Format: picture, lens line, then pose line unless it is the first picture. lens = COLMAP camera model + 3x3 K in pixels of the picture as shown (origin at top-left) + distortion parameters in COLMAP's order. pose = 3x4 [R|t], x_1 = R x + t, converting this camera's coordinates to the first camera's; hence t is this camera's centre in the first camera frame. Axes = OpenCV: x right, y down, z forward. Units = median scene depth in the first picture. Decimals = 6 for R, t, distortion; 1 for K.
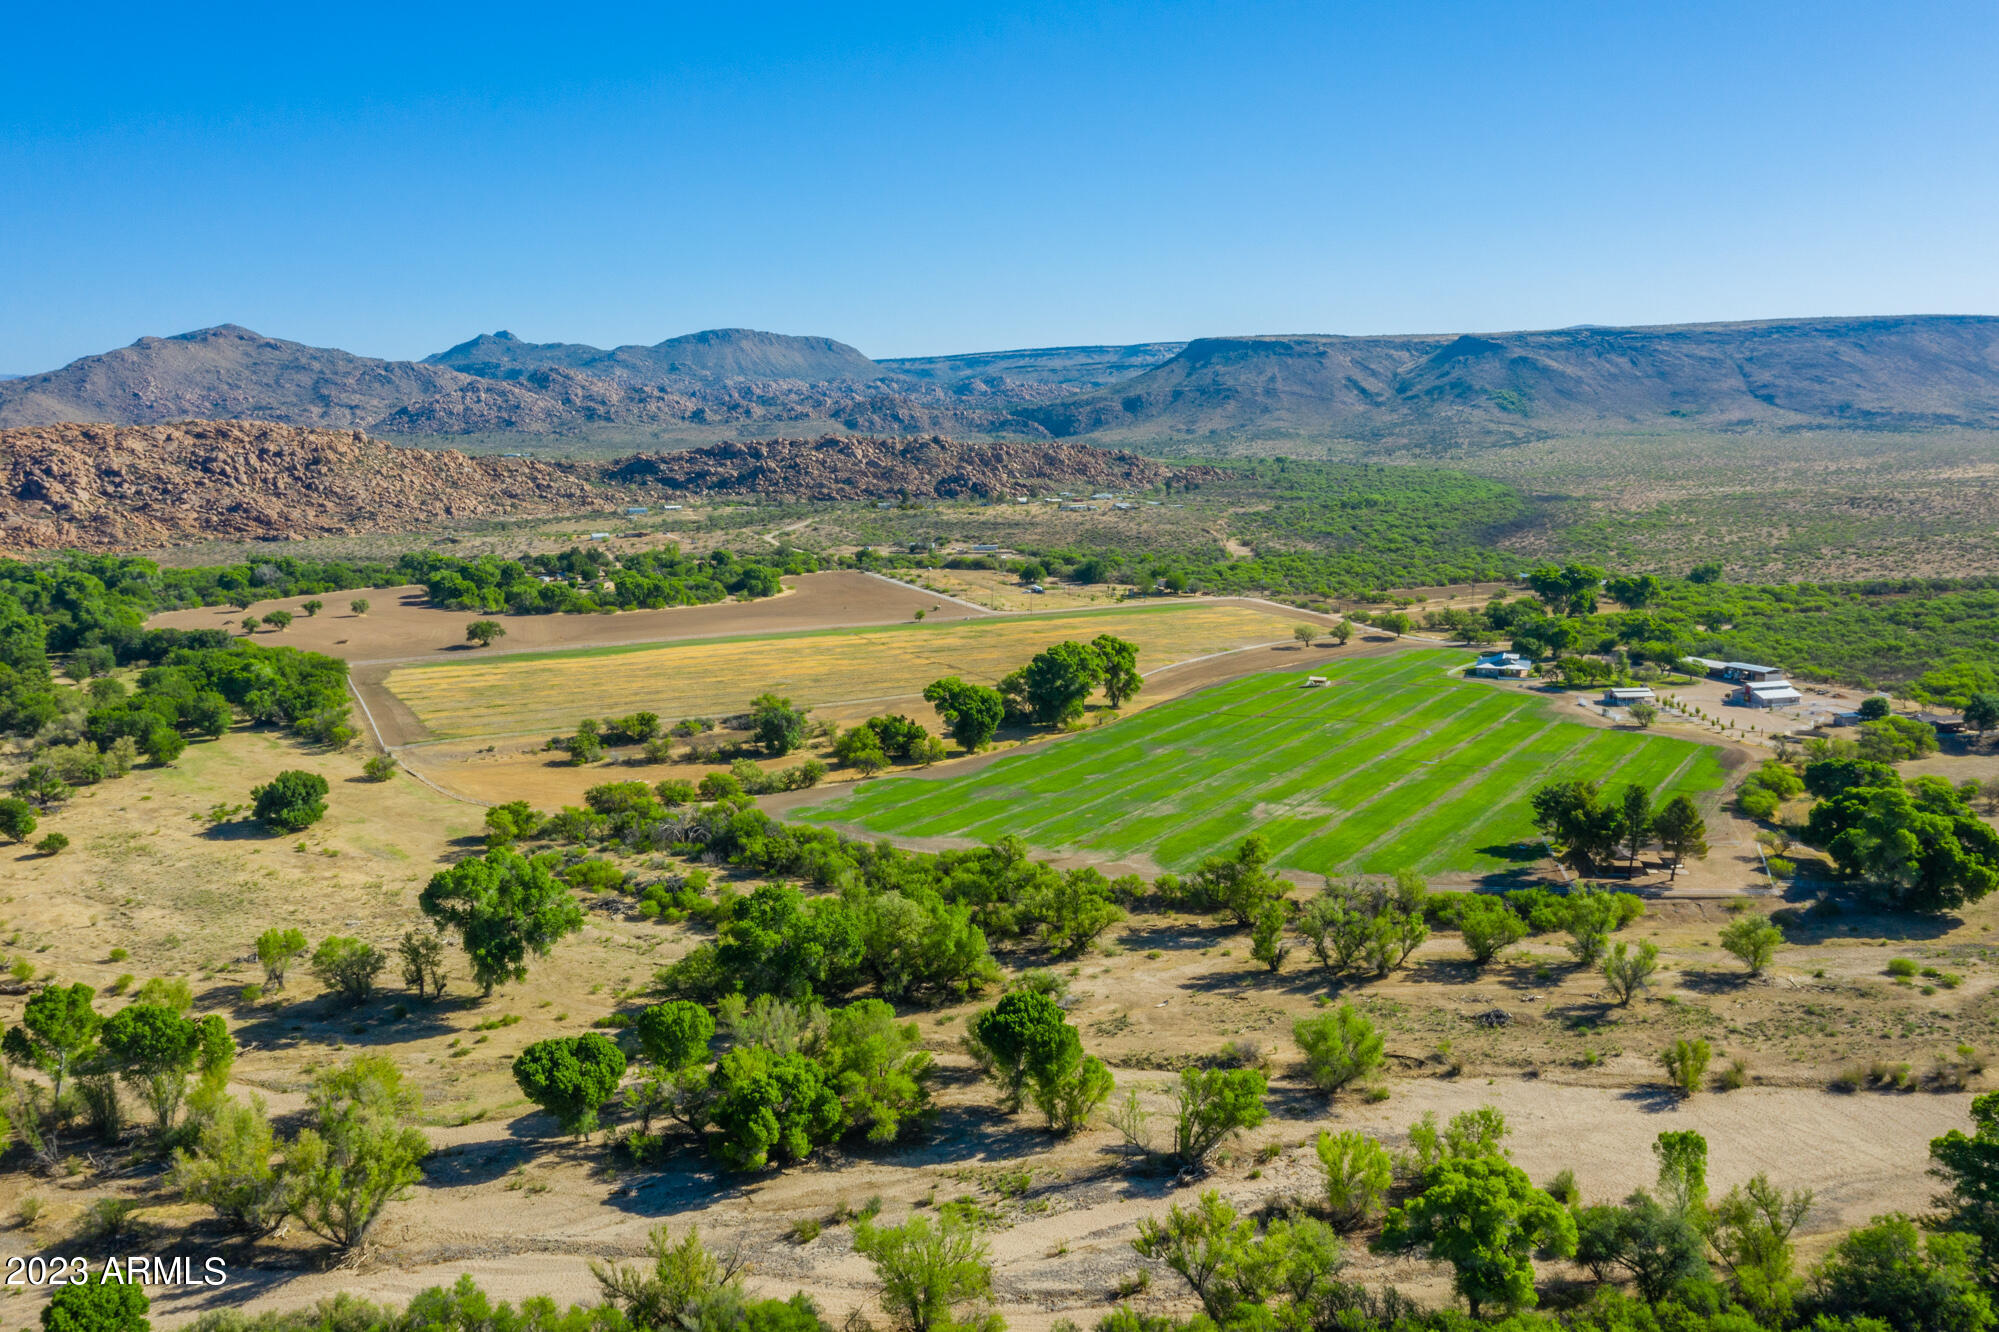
lens RADIAL K [[1561.4, 0, 1005.9], [0, 1561.4, 660.0], [0, 0, 1]] dist [-0.012592, 0.006268]
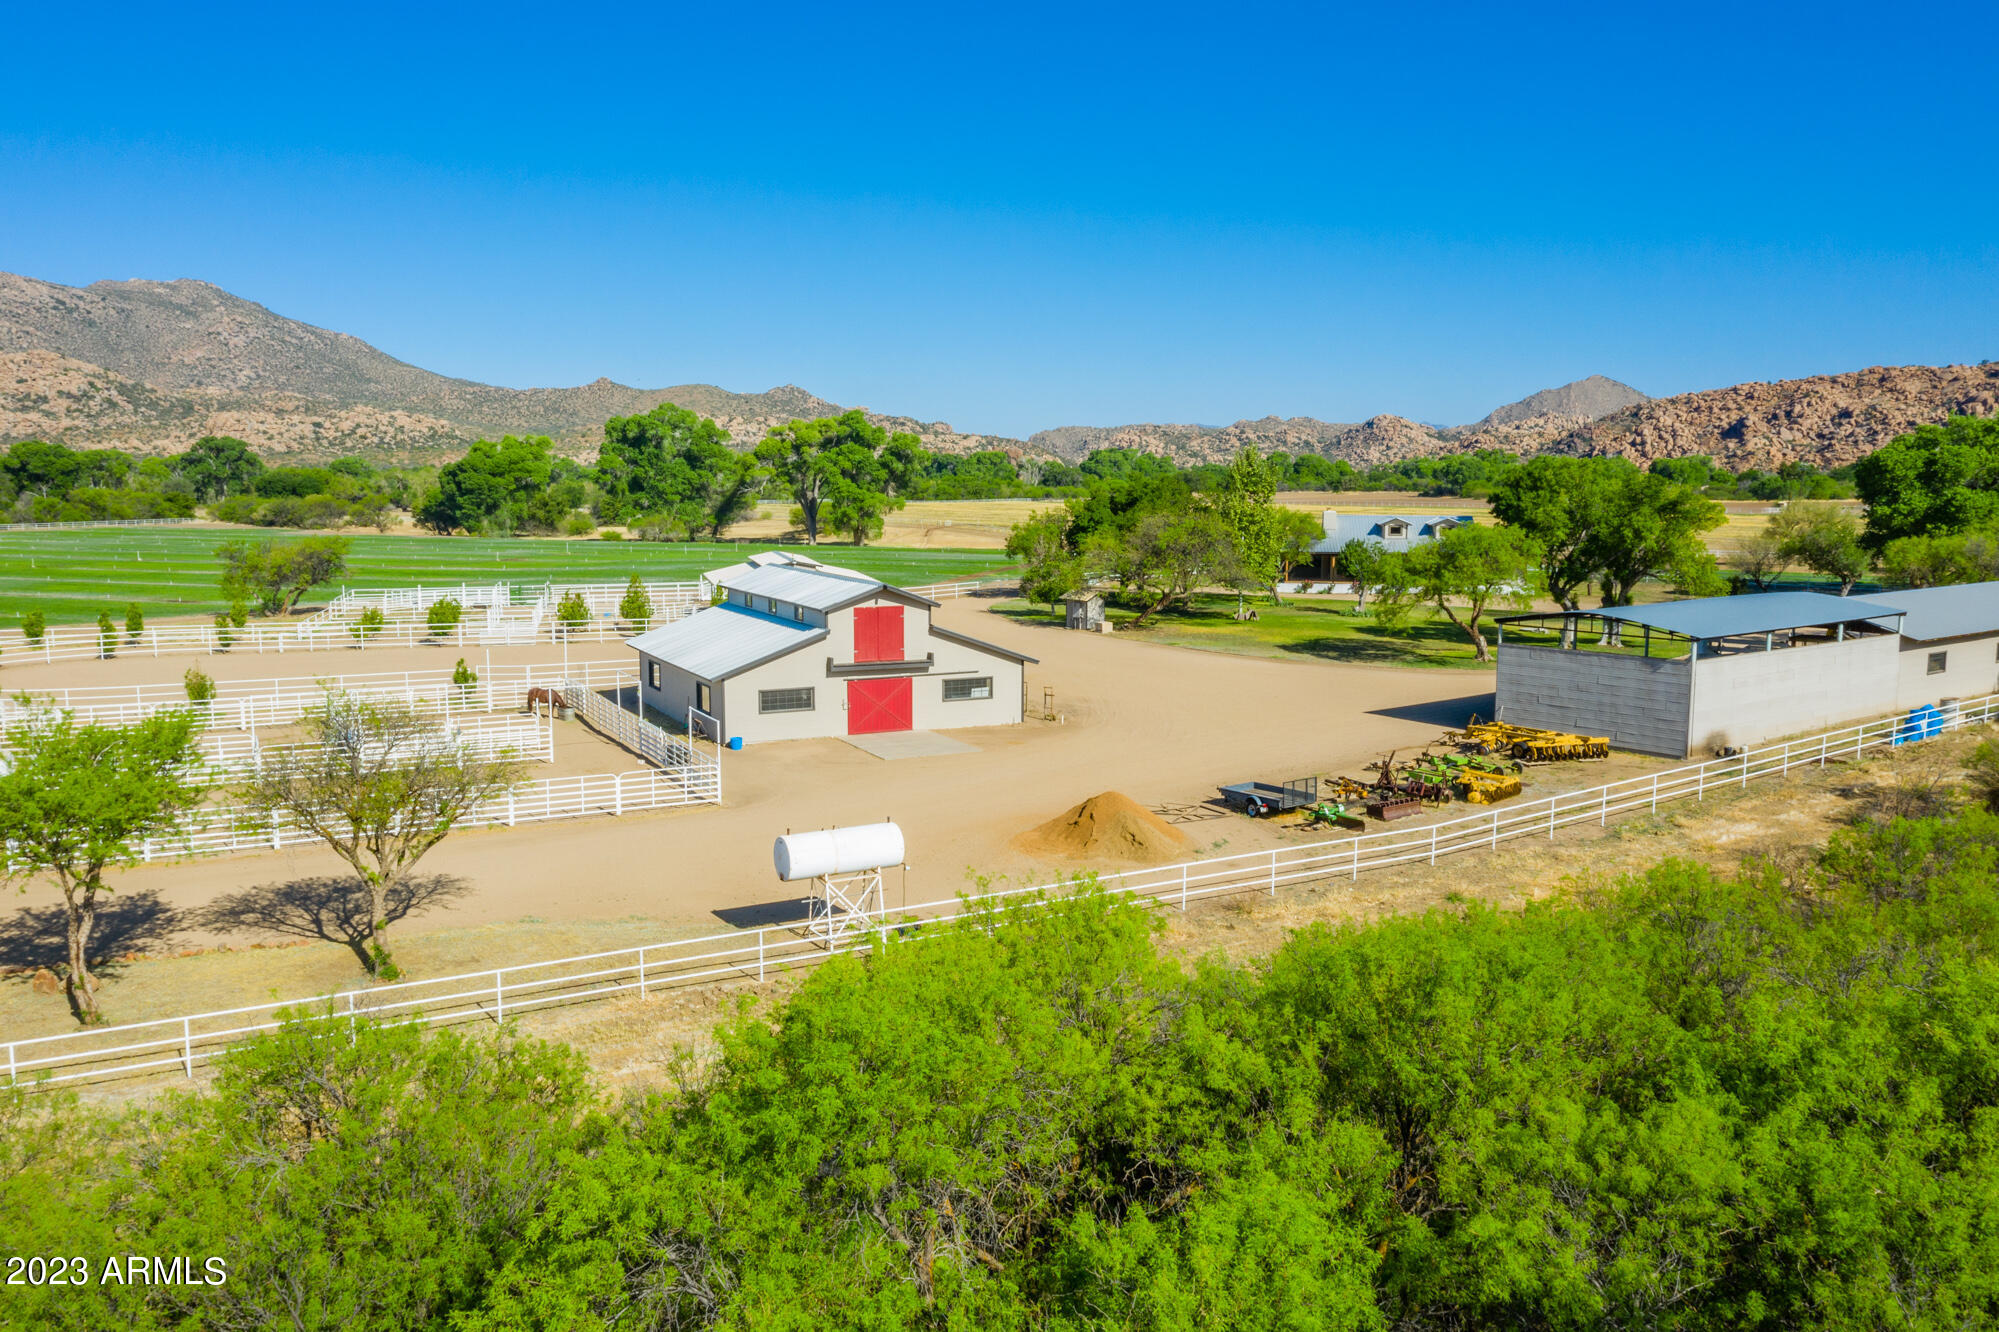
lens RADIAL K [[1561.4, 0, 995.8], [0, 1561.4, 665.7], [0, 0, 1]] dist [-0.012592, 0.006268]
pose [[0.171966, 0.130350, -0.976441, 0.087094], [-0.151453, 0.982921, 0.104542, 0.001346], [0.973391, 0.129907, 0.188771, 0.131222]]
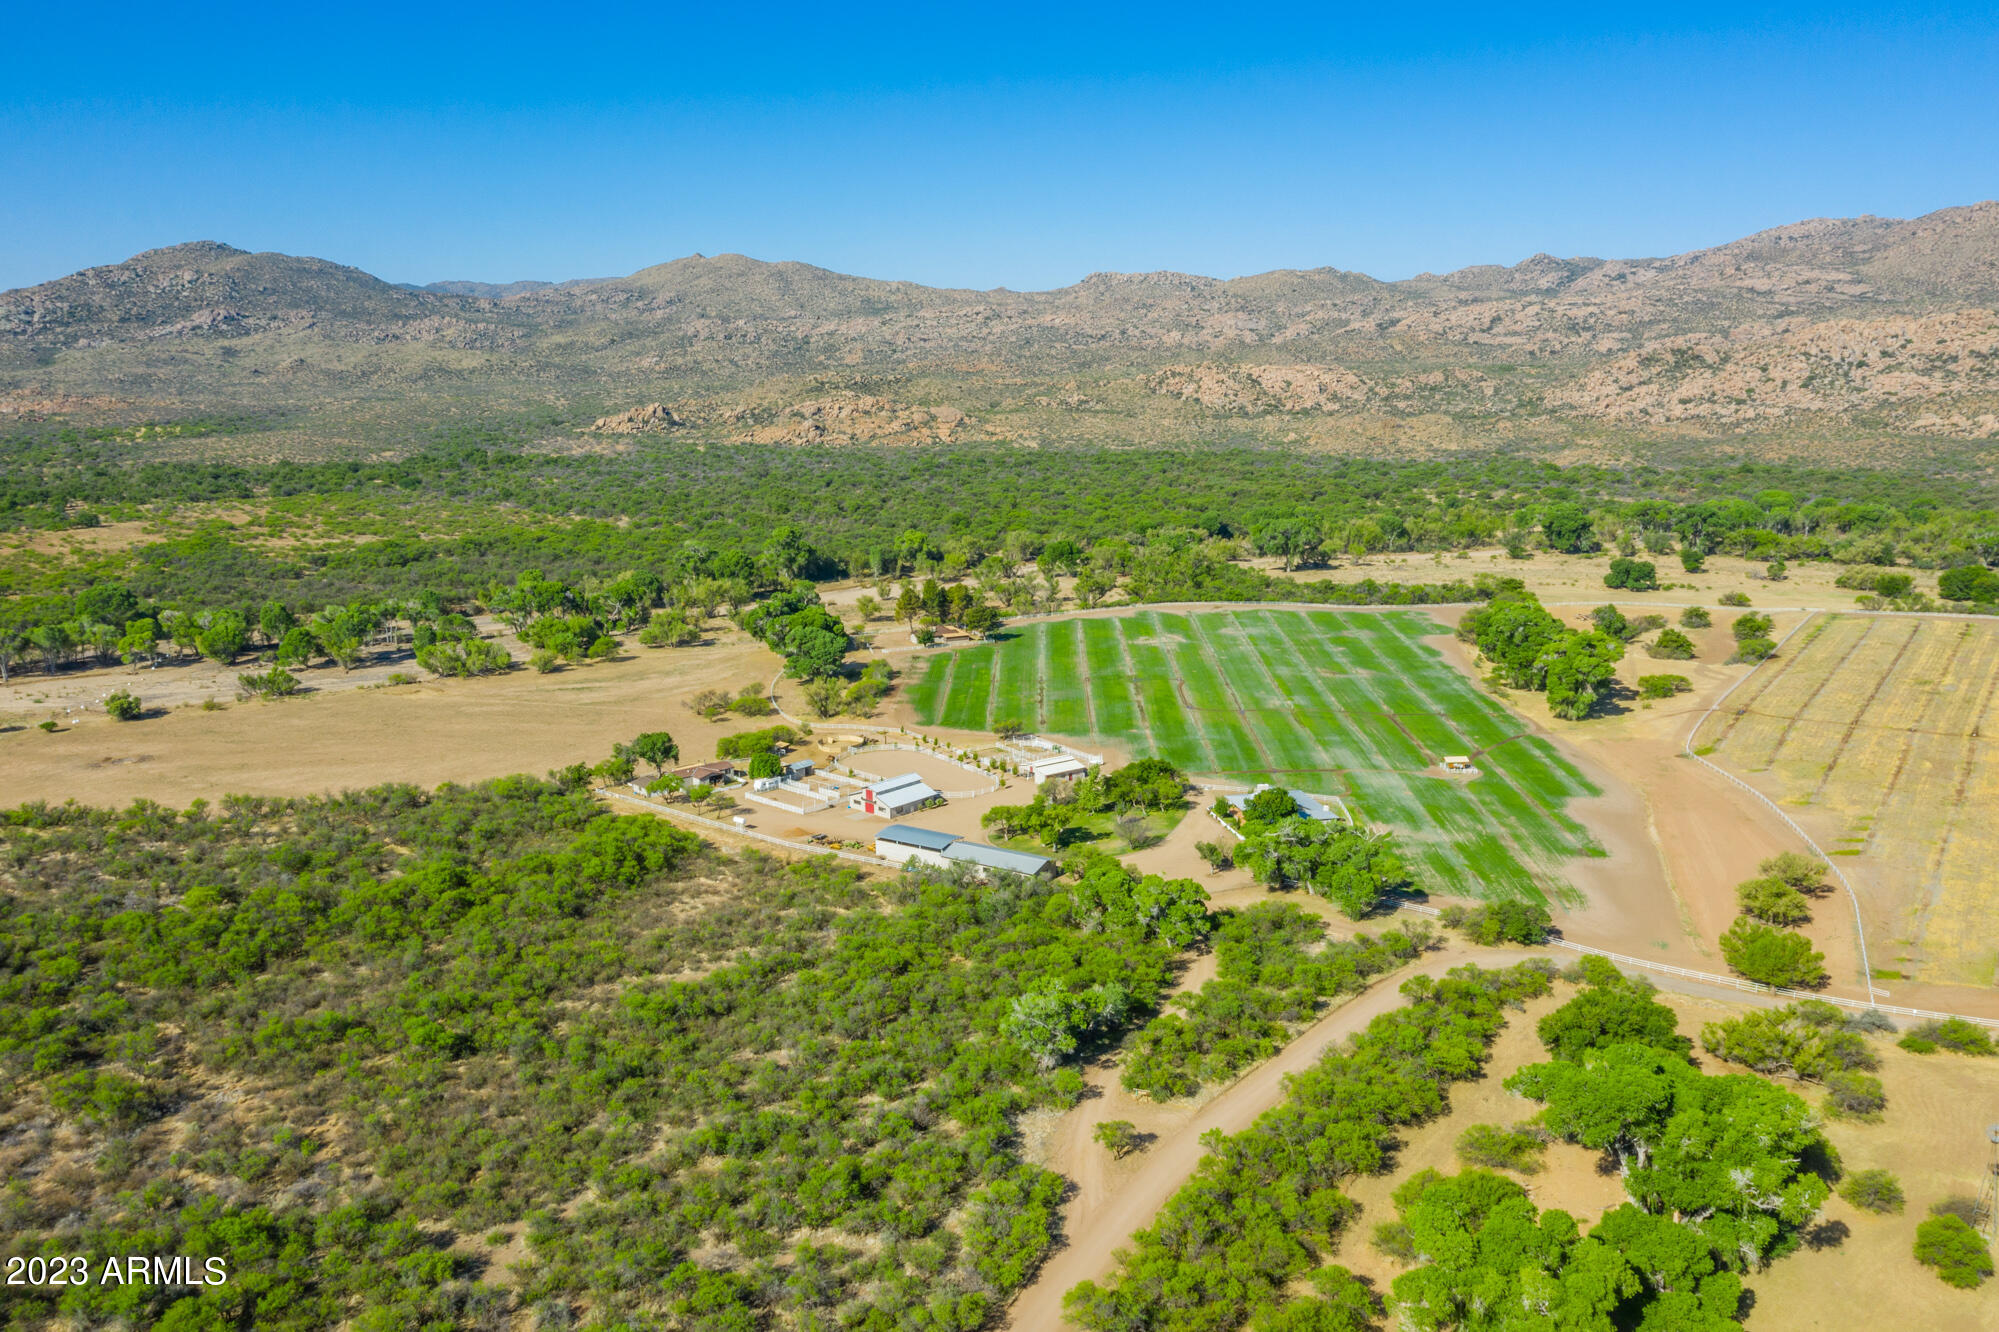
lens RADIAL K [[1561.4, 0, 1012.7], [0, 1561.4, 665.7], [0, 0, 1]] dist [-0.012592, 0.006268]
pose [[-0.865486, 0.118652, -0.486678, 0.106482], [-0.058819, 0.940751, 0.333957, -0.035382], [0.497468, 0.317662, -0.807228, 0.209213]]
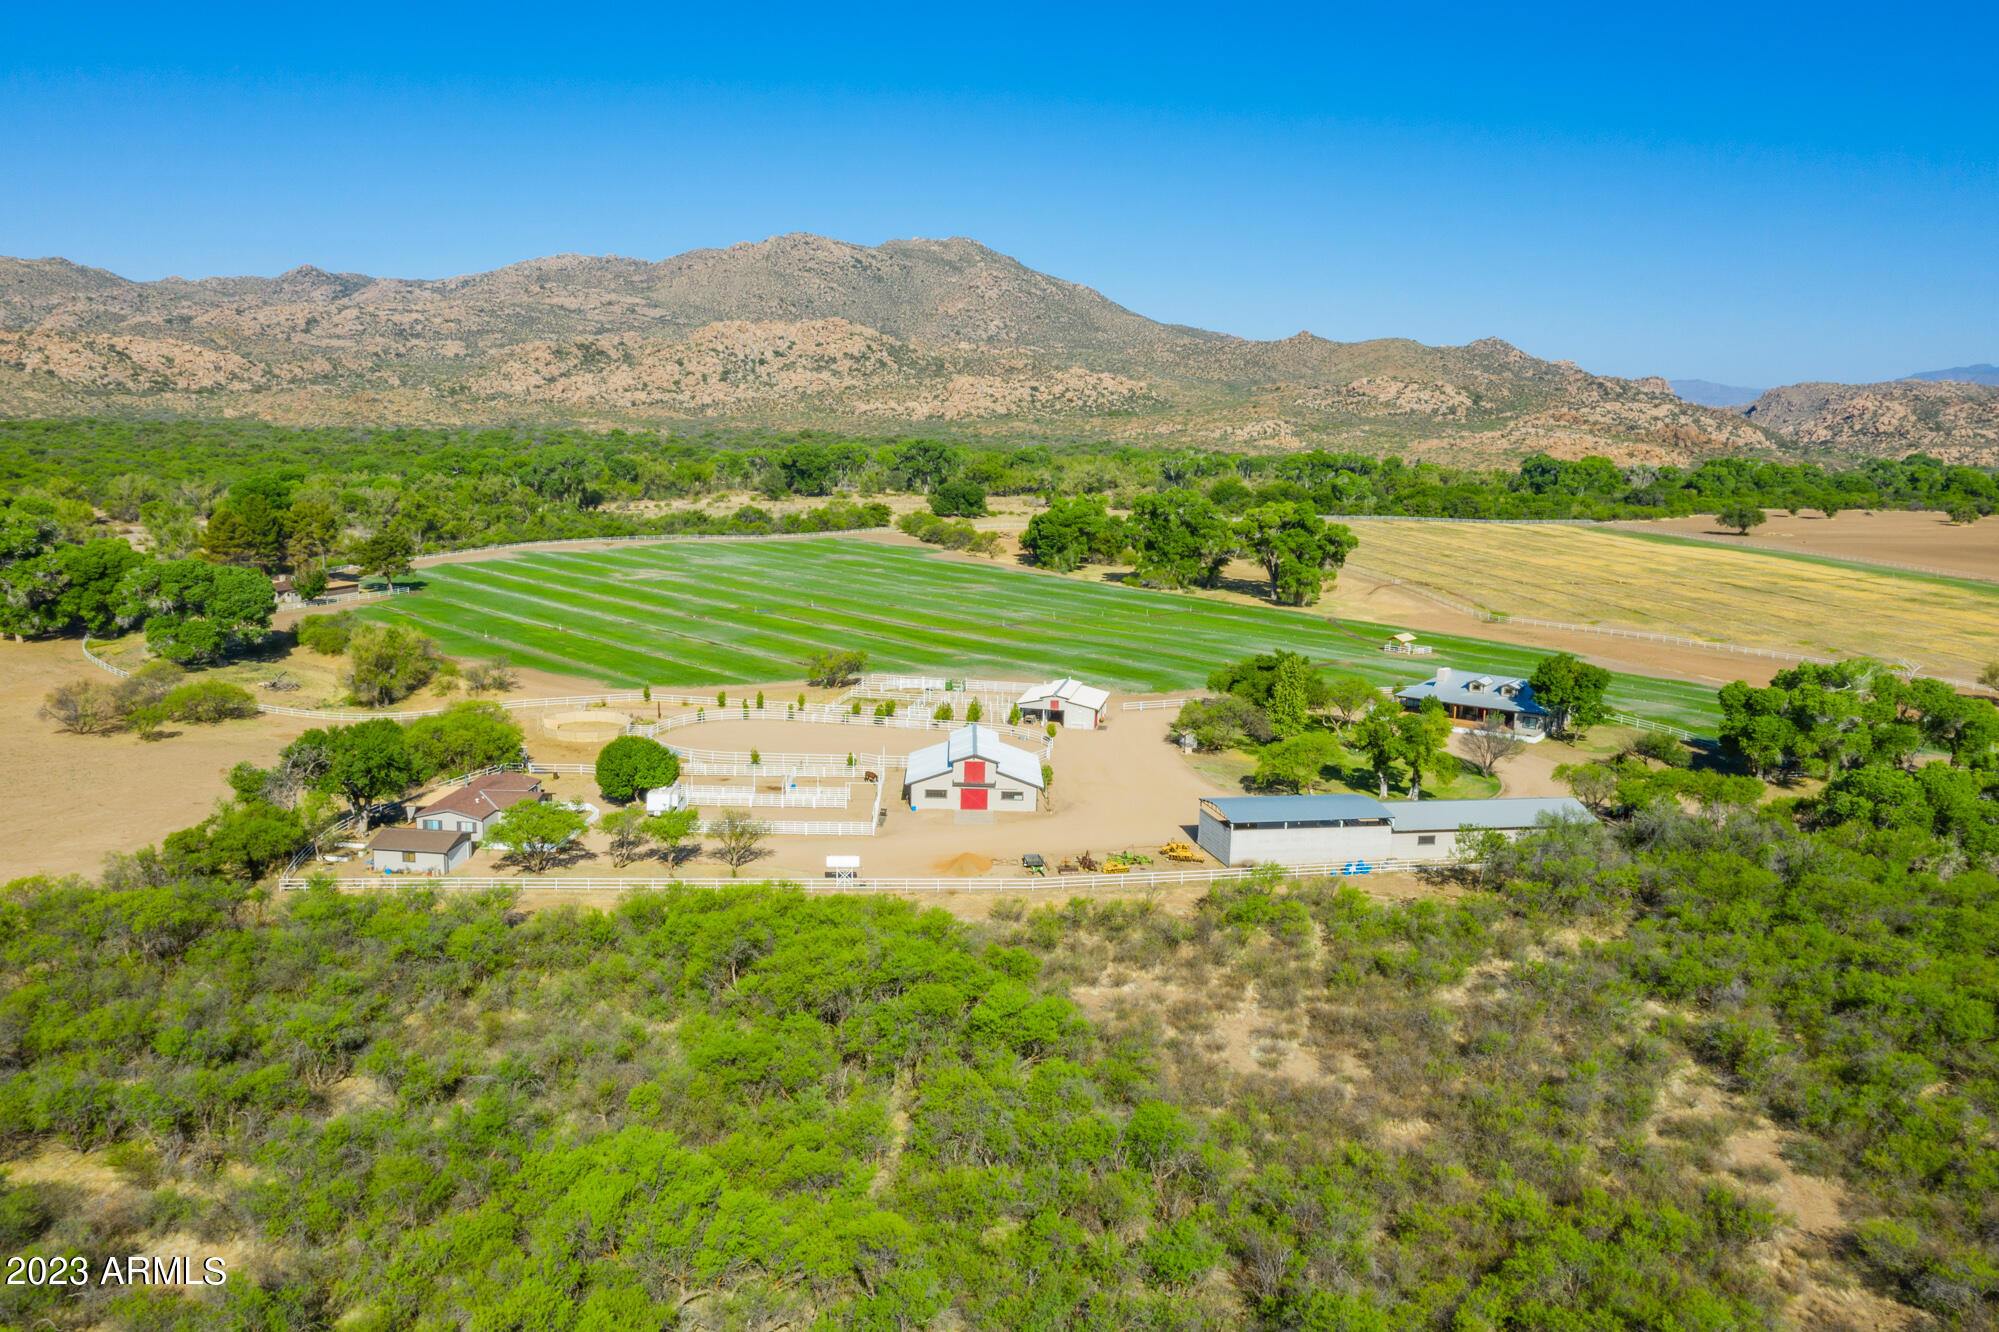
lens RADIAL K [[1561.4, 0, 1005.3], [0, 1561.4, 666.0], [0, 0, 1]] dist [-0.012592, 0.006268]
pose [[-0.267863, 0.166904, -0.948890, 0.111212], [-0.169762, 0.961295, 0.217008, -0.009632], [0.948383, 0.219214, -0.229161, 0.143493]]
